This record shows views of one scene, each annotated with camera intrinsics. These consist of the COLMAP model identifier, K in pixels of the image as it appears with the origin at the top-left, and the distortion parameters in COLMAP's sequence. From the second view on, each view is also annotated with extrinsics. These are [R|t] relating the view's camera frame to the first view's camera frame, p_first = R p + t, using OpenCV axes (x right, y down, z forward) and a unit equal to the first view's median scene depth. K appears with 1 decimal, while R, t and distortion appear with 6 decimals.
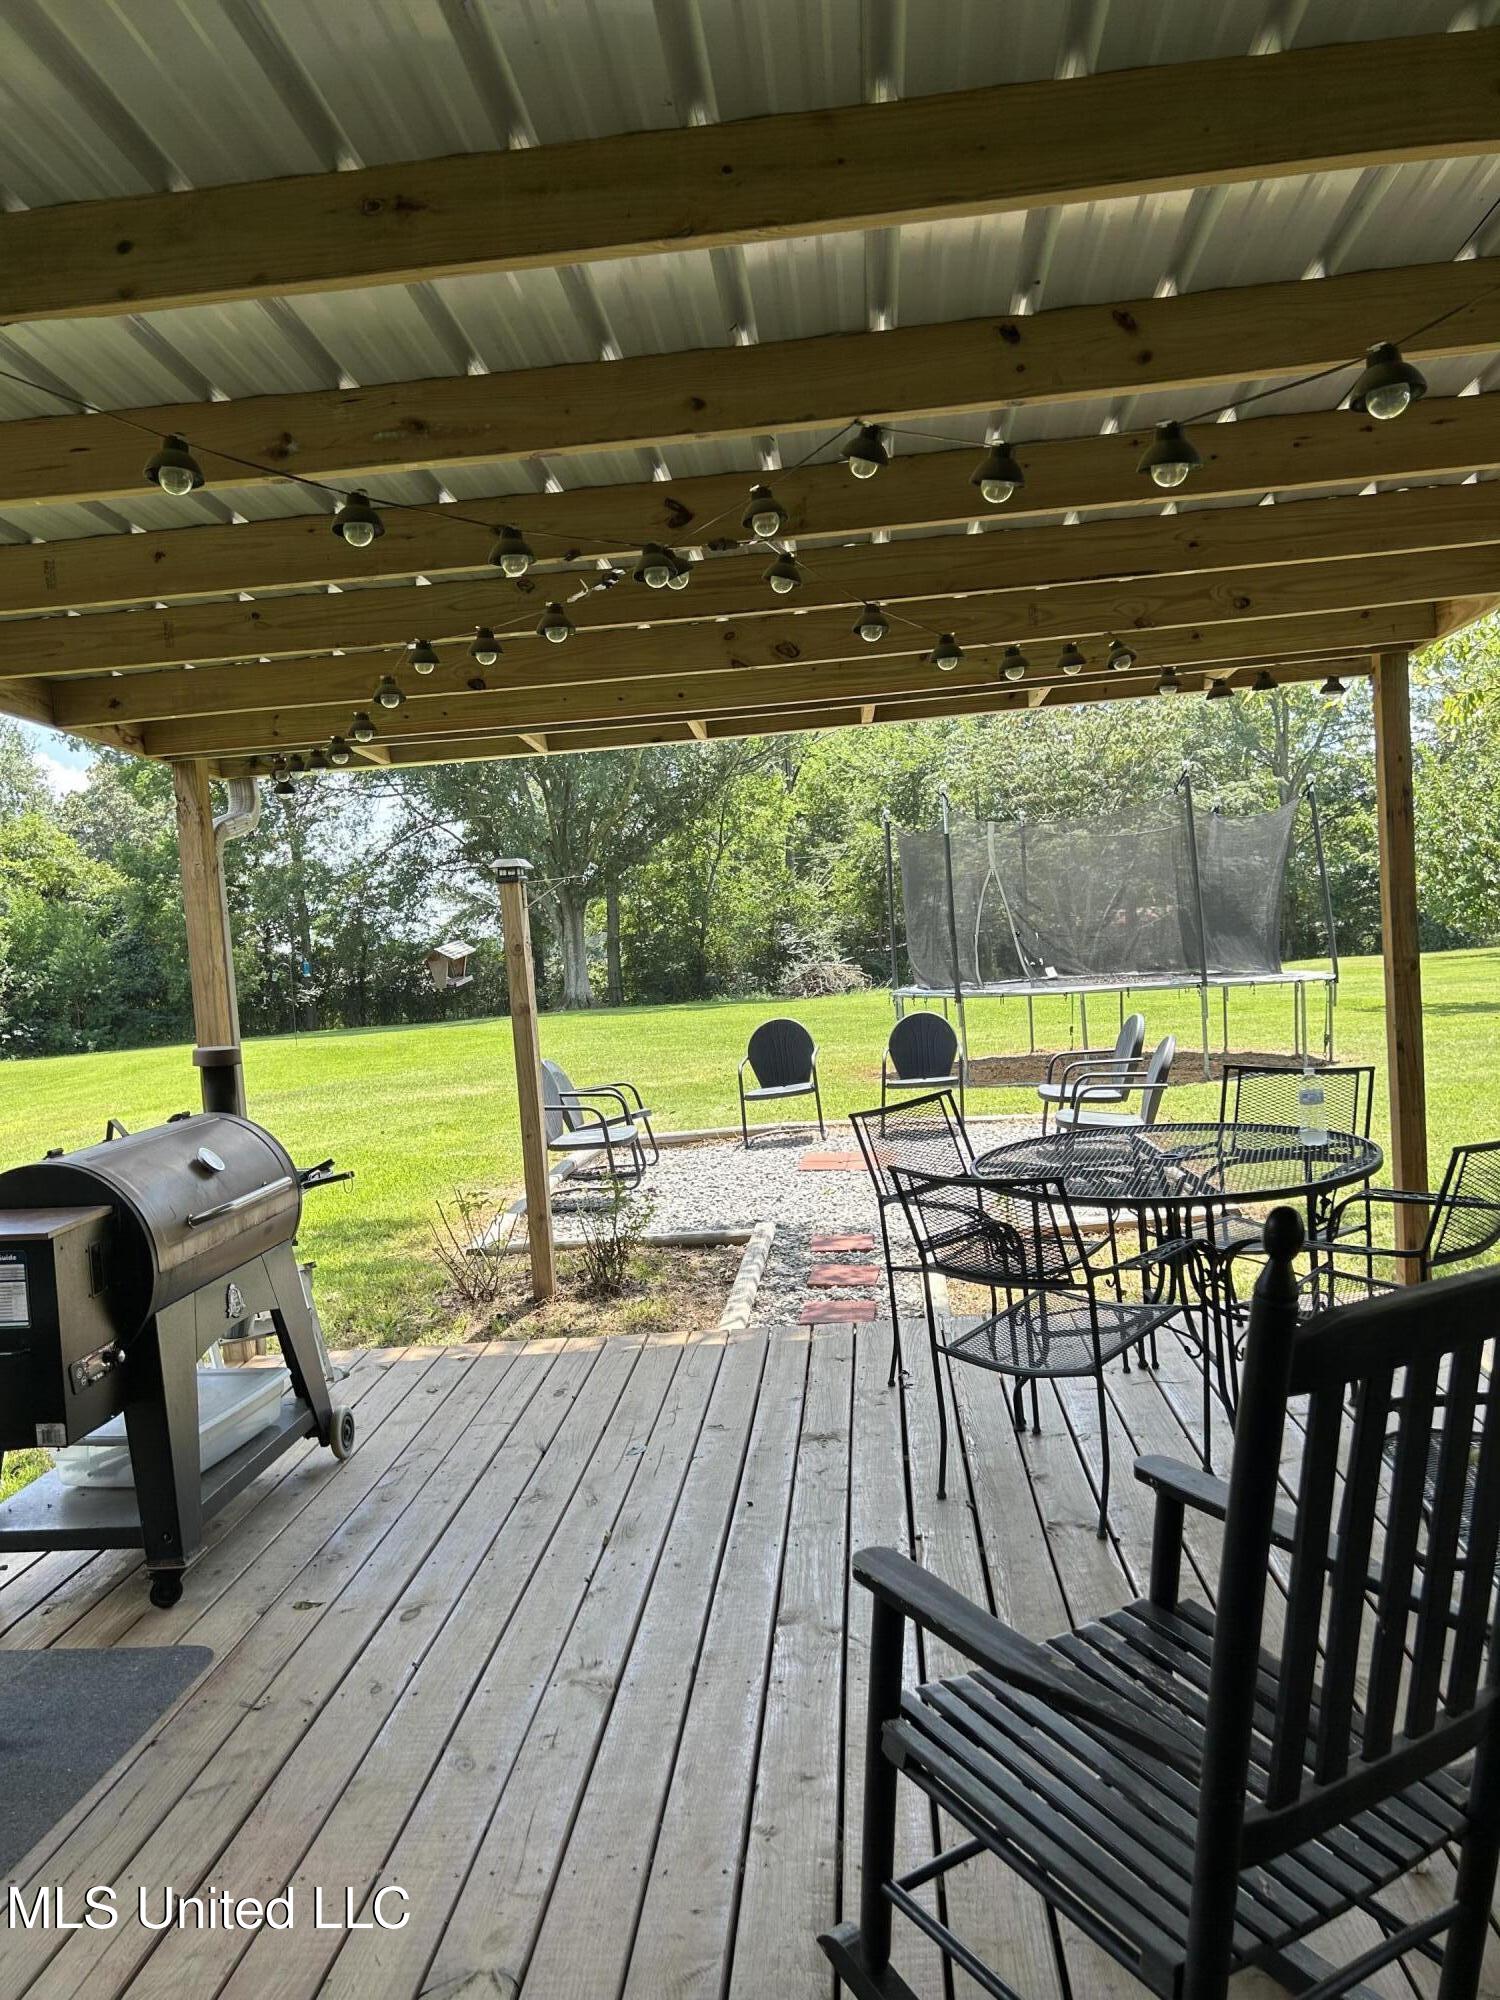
lens RADIAL K [[1510.2, 0, 762.2], [0, 1510.2, 1009.1], [0, 0, 1]] dist [0.054809, -0.063512]
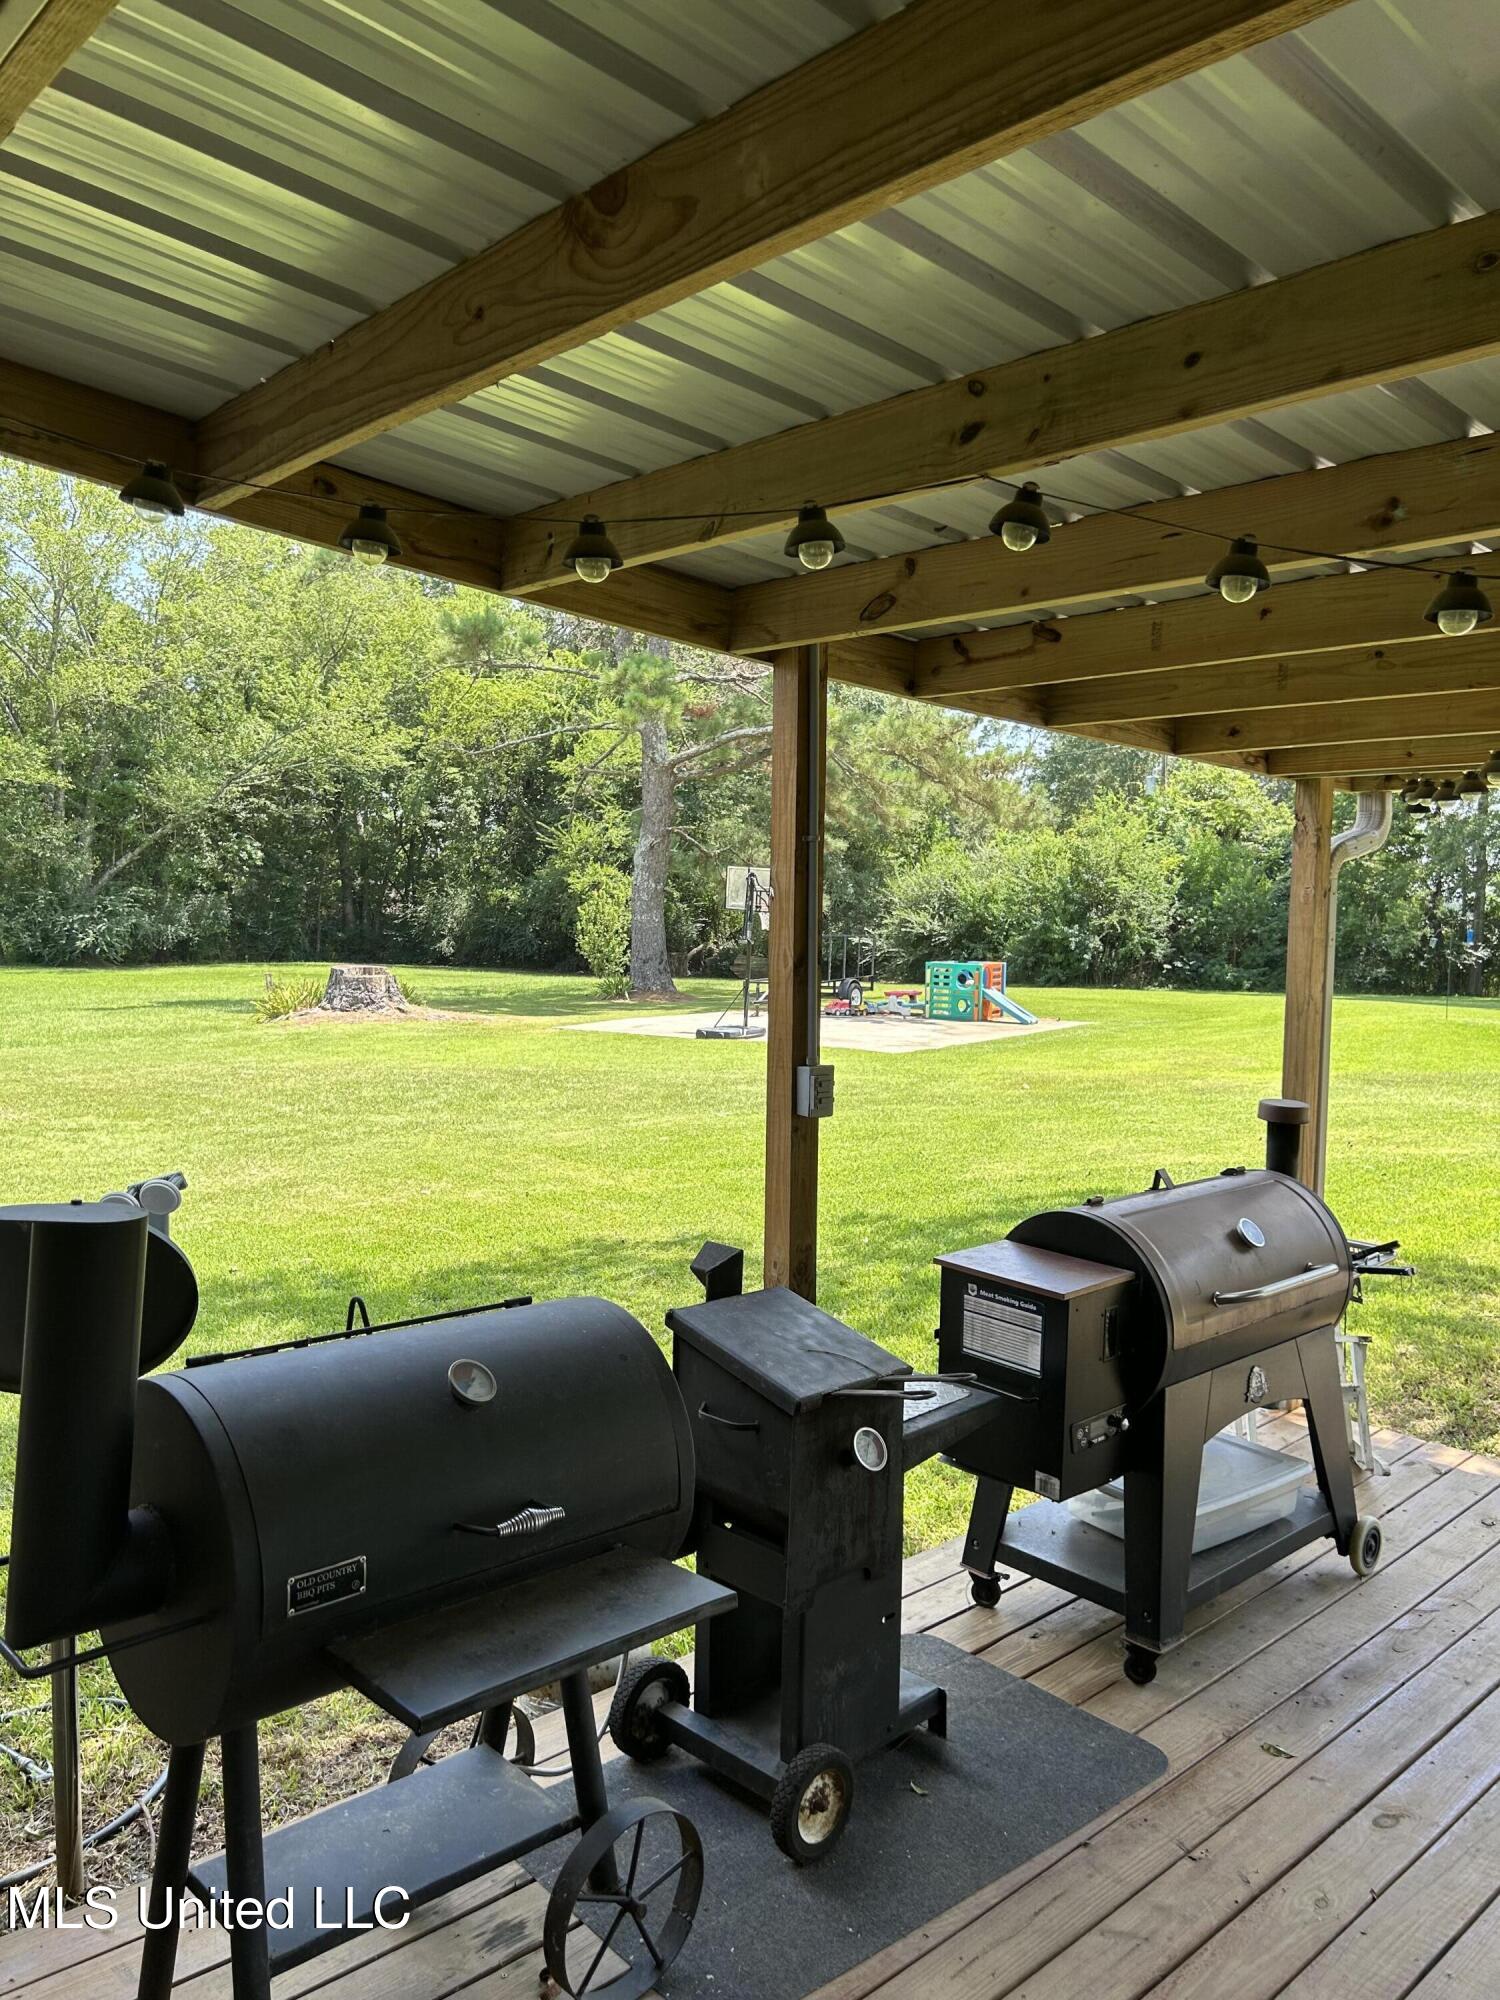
lens RADIAL K [[1510.2, 0, 728.4], [0, 1510.2, 996.1], [0, 0, 1]] dist [0.054809, -0.063512]
pose [[0.726202, 0.130366, -0.675007, 0.021693], [-0.107444, 0.991313, 0.075862, -0.084844], [0.679033, 0.017435, 0.733901, 0.081177]]
